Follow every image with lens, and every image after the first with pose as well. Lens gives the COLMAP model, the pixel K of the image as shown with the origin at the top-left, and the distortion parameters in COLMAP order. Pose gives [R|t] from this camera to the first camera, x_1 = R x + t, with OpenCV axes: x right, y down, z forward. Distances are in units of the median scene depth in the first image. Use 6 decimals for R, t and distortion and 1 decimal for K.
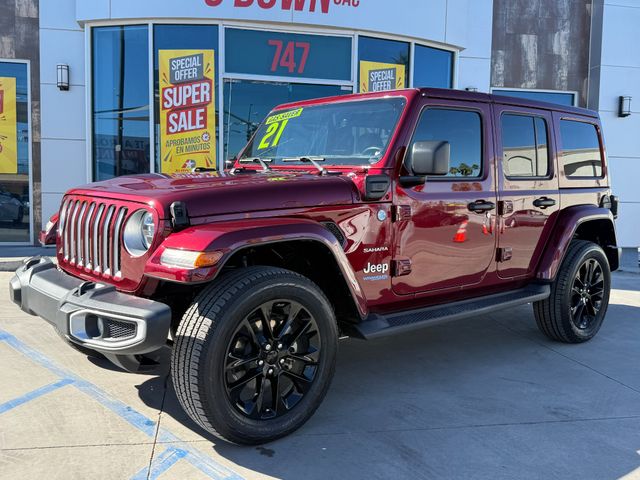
lens RADIAL K [[603.9, 0, 318.0], [0, 603.9, 238.1], [0, 0, 1]] dist [0.143569, -0.292966]
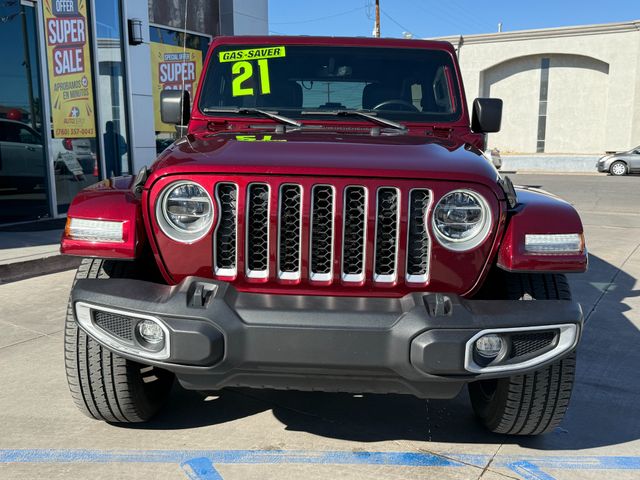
lens RADIAL K [[604.7, 0, 320.4], [0, 604.7, 240.2], [0, 0, 1]] dist [0.138549, -0.284057]
pose [[0.677972, -0.140654, 0.721506, -0.315091], [0.063791, 0.989078, 0.132874, -0.031676], [-0.732315, -0.044059, 0.679540, 0.198381]]
